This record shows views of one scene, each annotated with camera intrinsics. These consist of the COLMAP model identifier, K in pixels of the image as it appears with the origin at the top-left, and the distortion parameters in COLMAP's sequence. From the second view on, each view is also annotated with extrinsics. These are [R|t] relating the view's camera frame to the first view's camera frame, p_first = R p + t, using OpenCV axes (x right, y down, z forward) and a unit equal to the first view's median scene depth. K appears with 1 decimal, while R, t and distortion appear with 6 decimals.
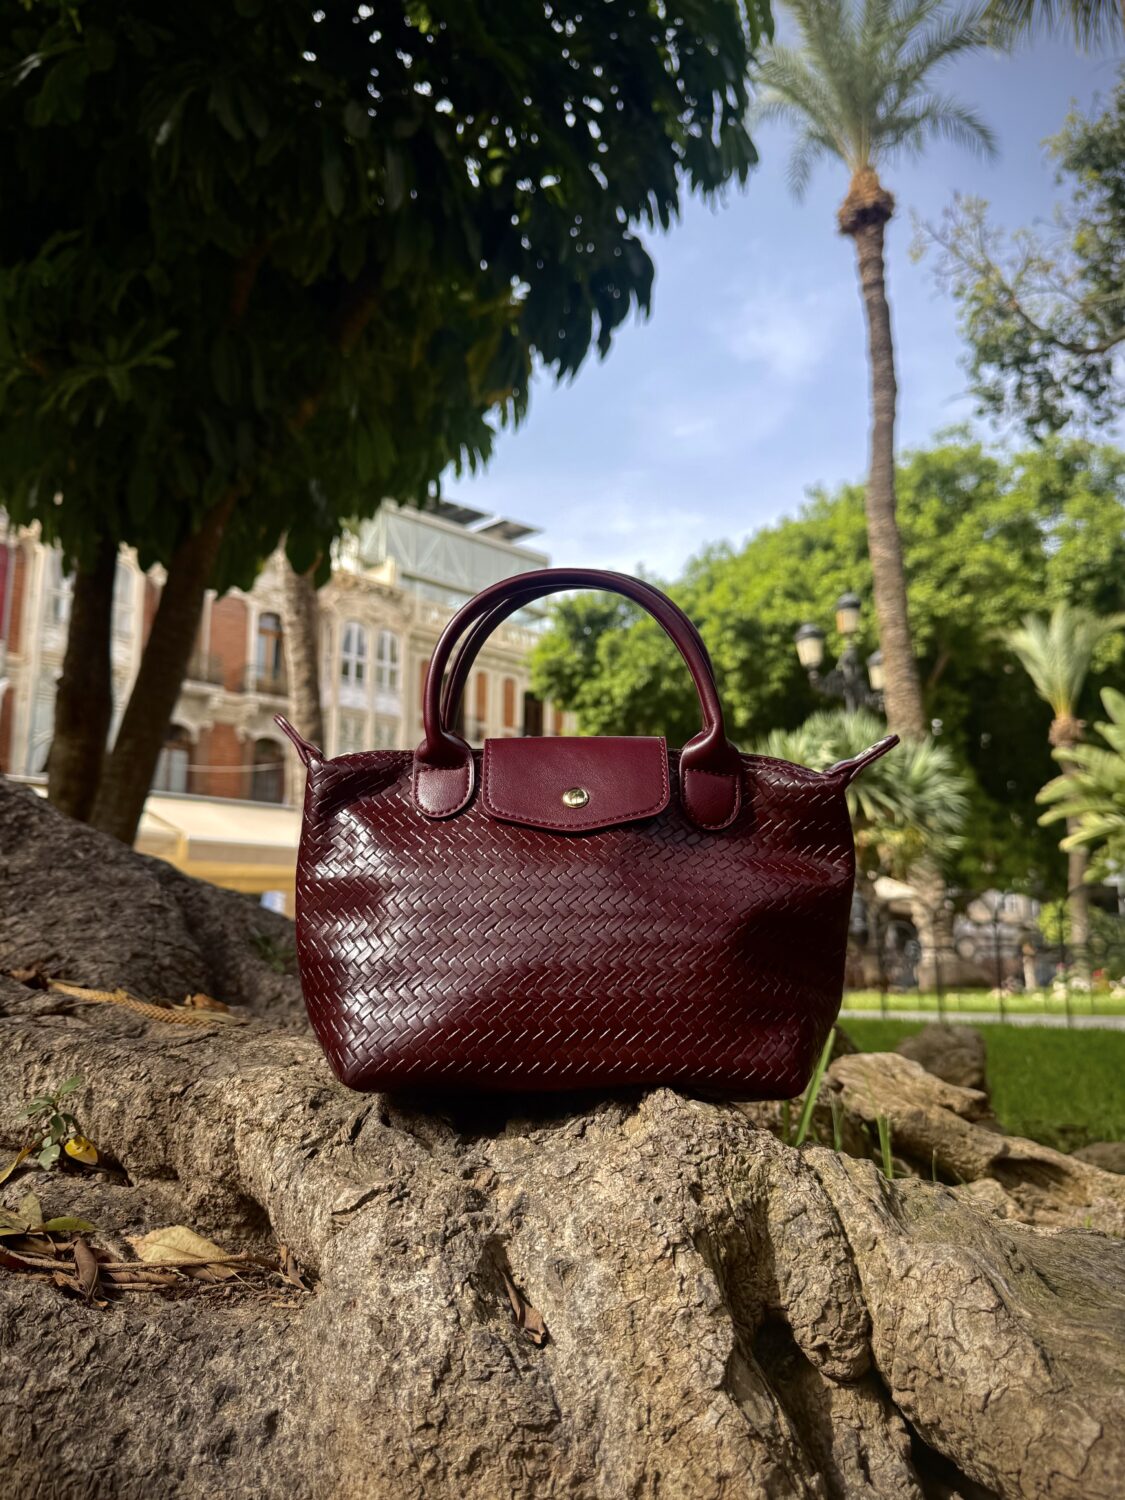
lens RADIAL K [[1158.8, 0, 552.9], [0, 1158.8, 763.4], [0, 0, 1]] dist [0.119080, -0.295265]
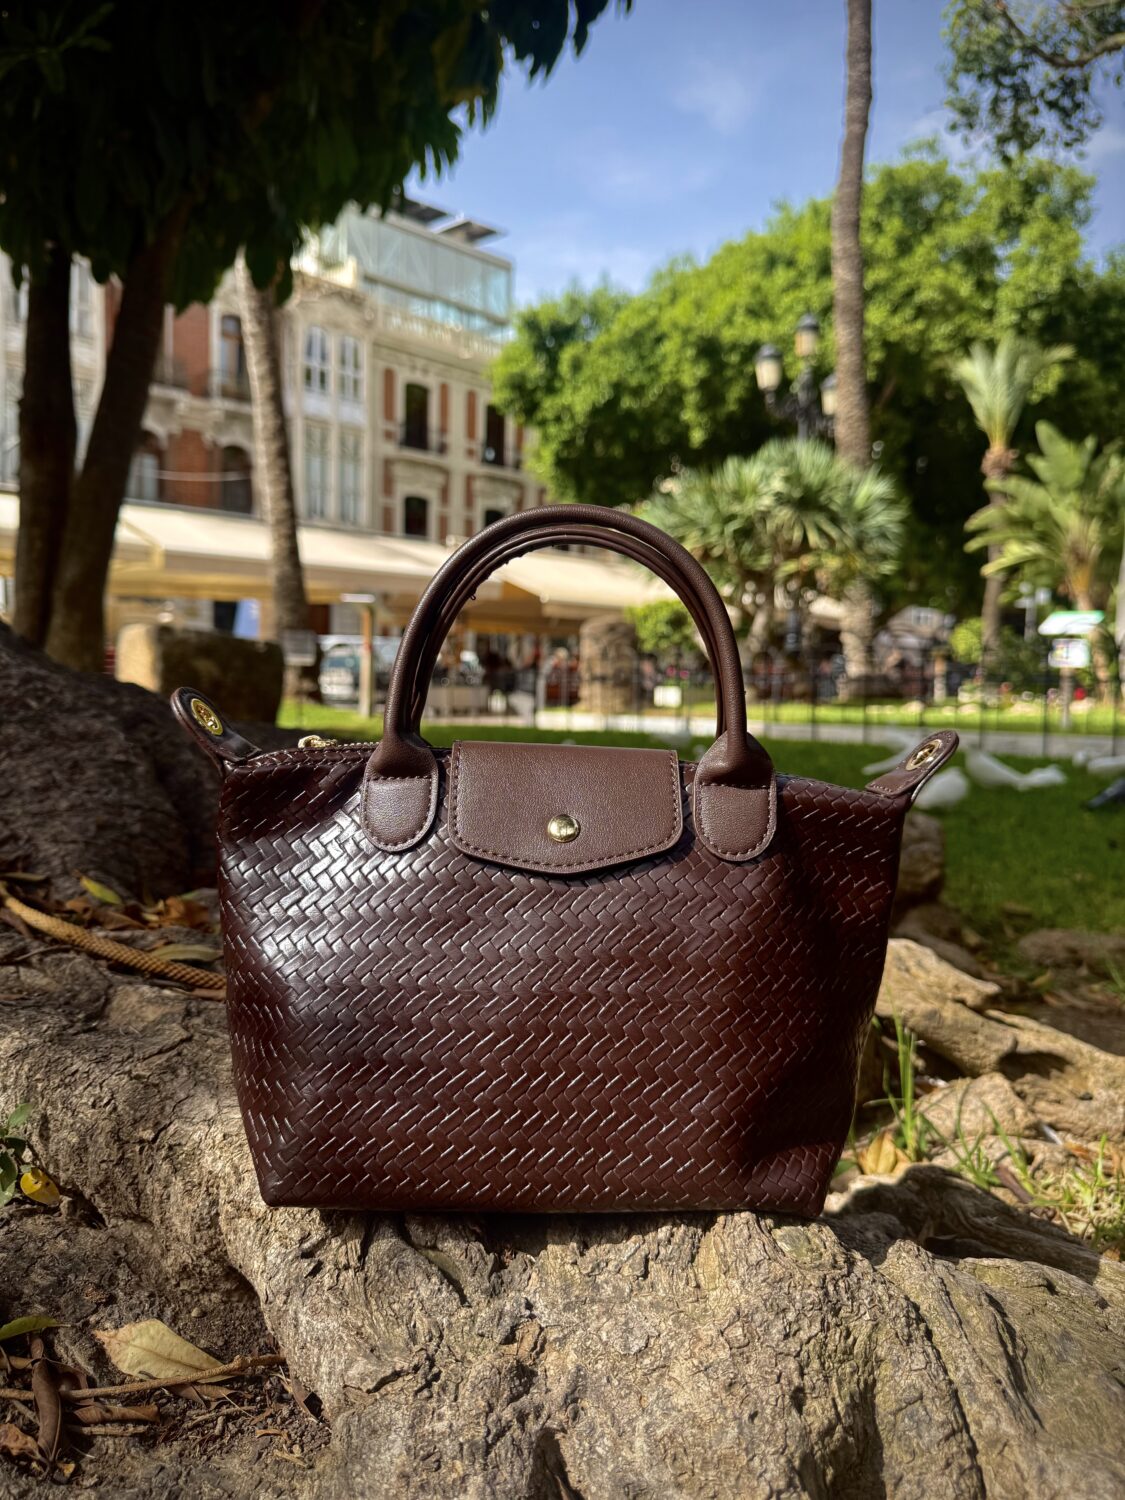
lens RADIAL K [[1082.0, 0, 563.1], [0, 1082.0, 748.2], [0, 0, 1]] dist [-0.014867, -0.000507]
pose [[0.998678, 0.012827, 0.049786, -0.067585], [-0.024657, 0.969242, 0.244873, -0.202495], [-0.045113, -0.245777, 0.968276, 0.323713]]
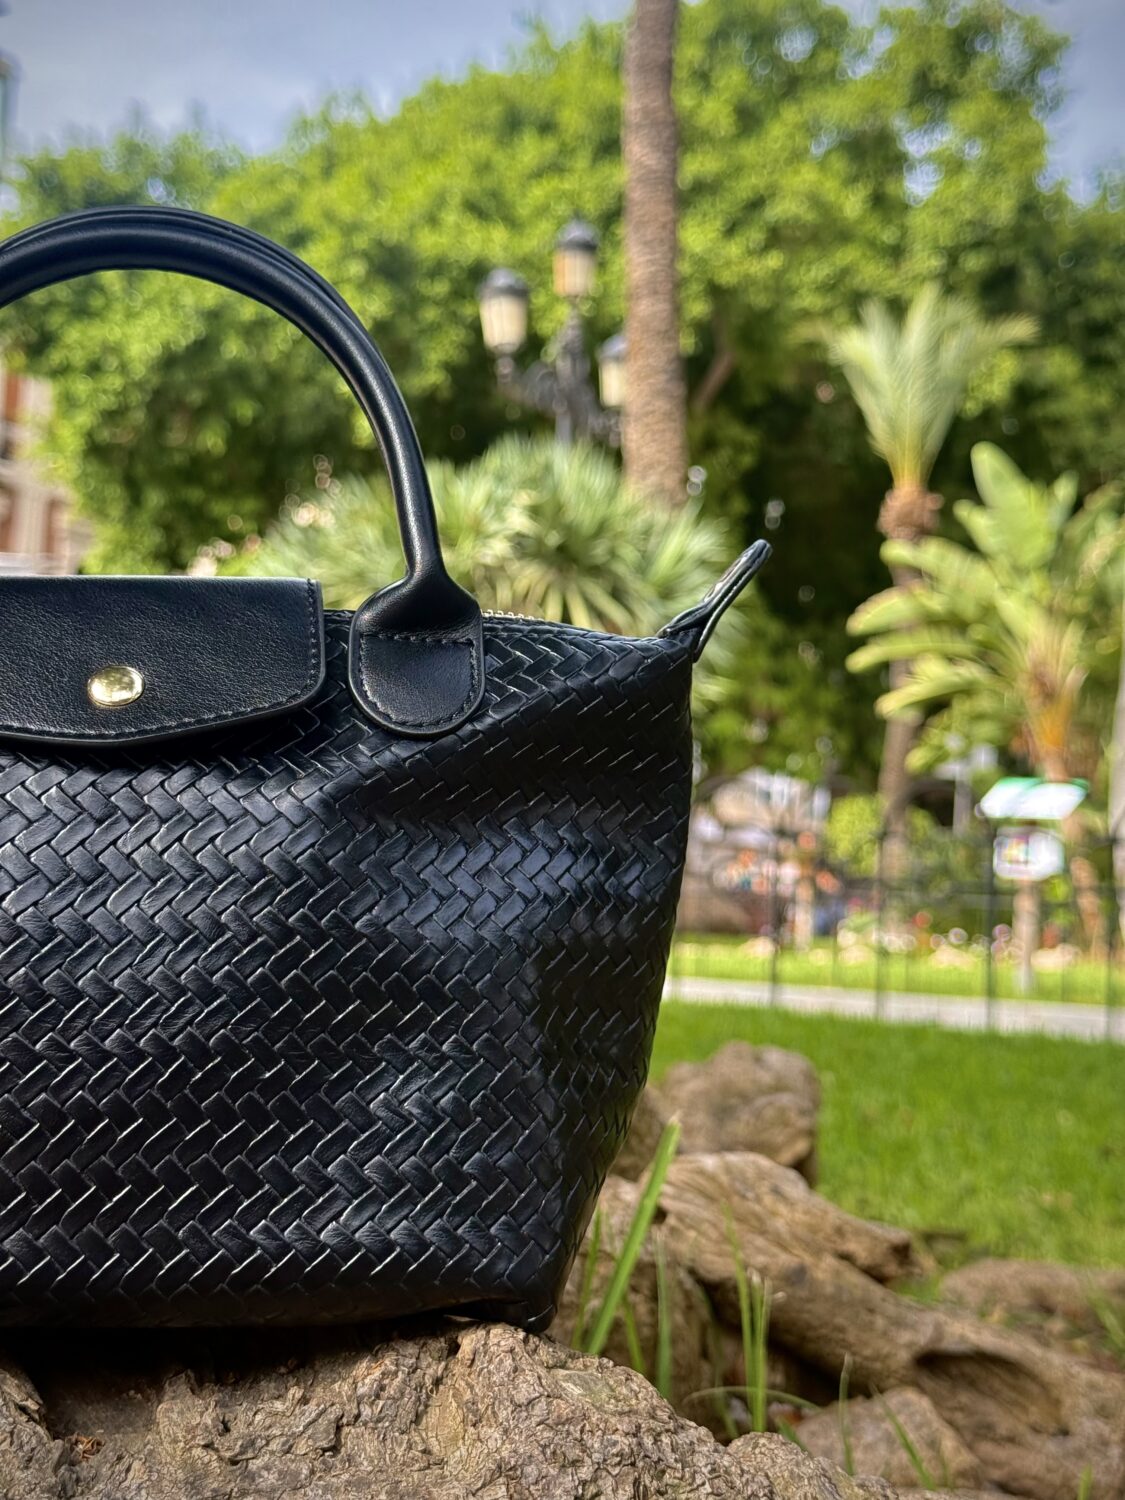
lens RADIAL K [[2120.5, 0, 563.3], [0, 2120.5, 751.2], [0, 0, 1]] dist [0.191338, -0.505231]
pose [[0.962074, 0.067761, 0.264238, -0.123036], [-0.097747, 0.989968, 0.102025, -0.054663], [-0.254674, -0.123984, 0.959046, 0.154827]]
